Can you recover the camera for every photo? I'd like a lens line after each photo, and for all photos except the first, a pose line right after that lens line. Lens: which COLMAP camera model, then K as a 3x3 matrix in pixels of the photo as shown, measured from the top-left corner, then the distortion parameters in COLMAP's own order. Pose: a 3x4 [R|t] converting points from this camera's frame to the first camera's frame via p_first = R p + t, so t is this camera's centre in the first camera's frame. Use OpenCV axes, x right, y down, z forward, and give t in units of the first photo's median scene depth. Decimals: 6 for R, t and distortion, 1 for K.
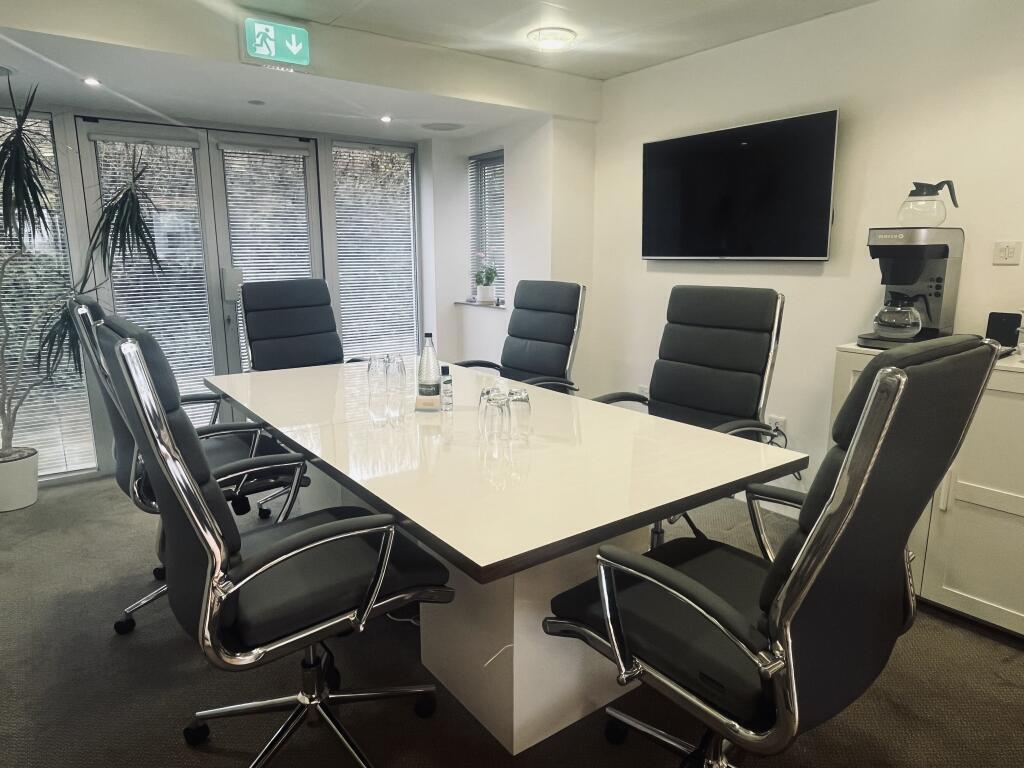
lens RADIAL K [[628.1, 0, 514.0], [0, 628.1, 386.2], [0, 0, 1]] dist [0.002761, -0.003921]
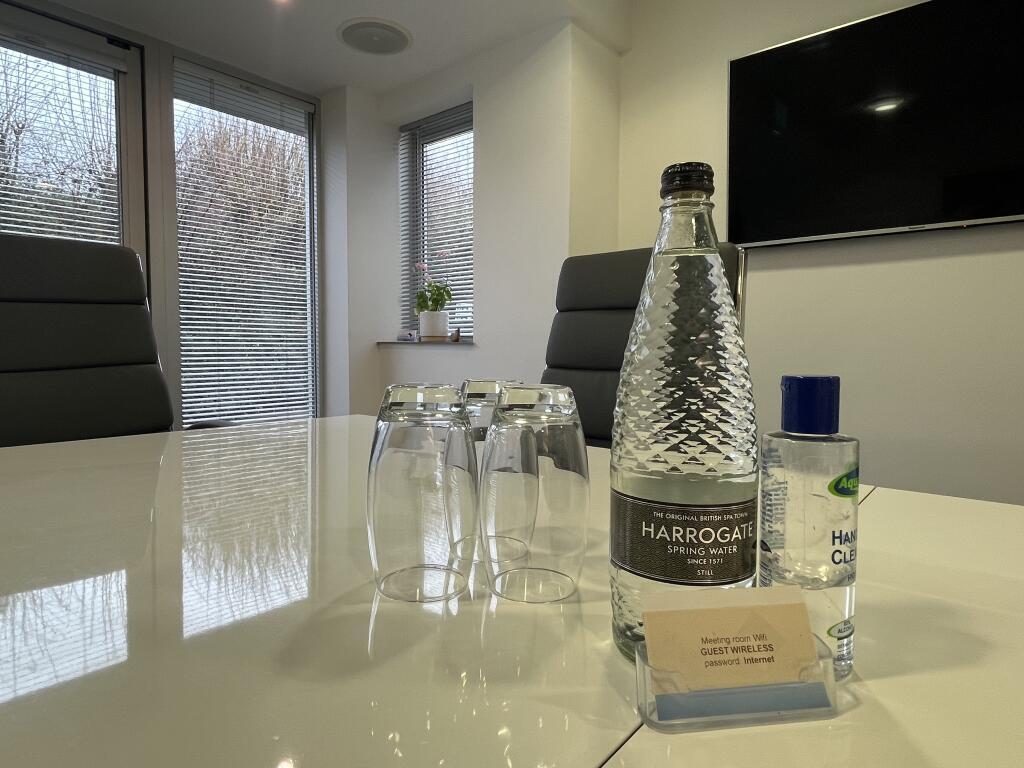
lens RADIAL K [[587.8, 0, 511.6], [0, 587.8, 384.4], [0, 0, 1]] dist [-0.022930, 0.000042]
pose [[0.973321, -0.009785, 0.229240, -0.196273], [0.041469, 0.990140, -0.133806, -0.013051], [-0.225670, 0.139742, 0.964129, 0.807708]]
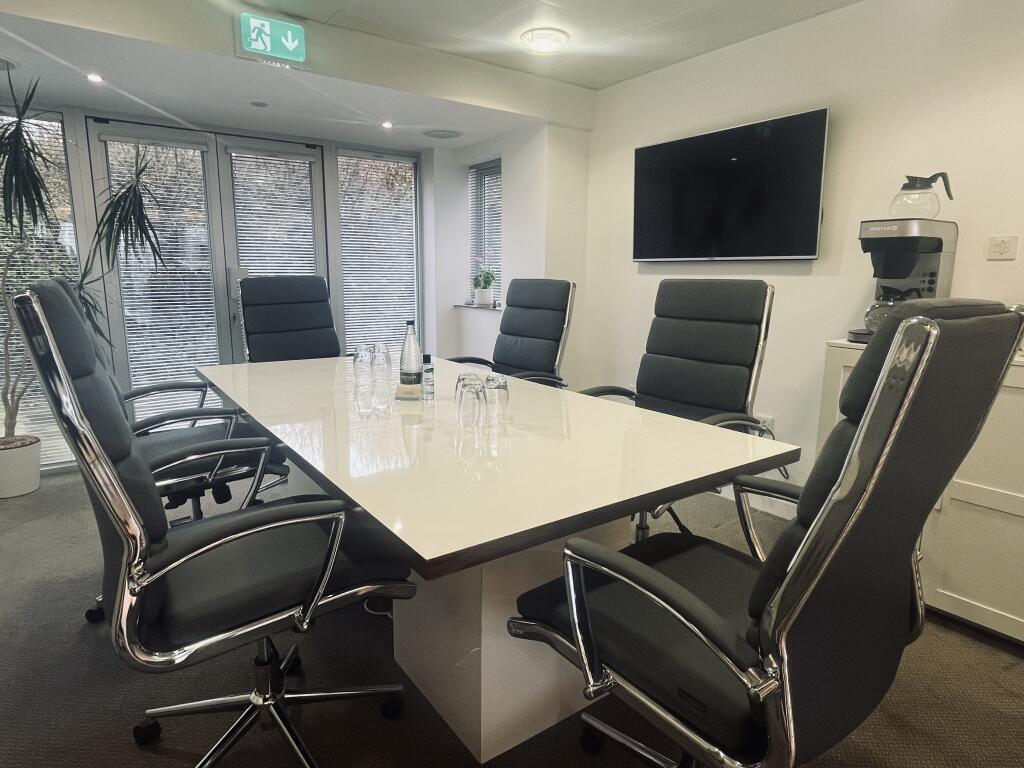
lens RADIAL K [[575.4, 0, 513.3], [0, 575.4, 384.3], [0, 0, 1]] dist [0.002877, -0.003918]
pose [[0.999836, 0.012972, -0.012644, 0.034774], [-0.013190, 0.999762, -0.017372, 0.026551], [0.012416, 0.017536, 0.999769, 0.094416]]
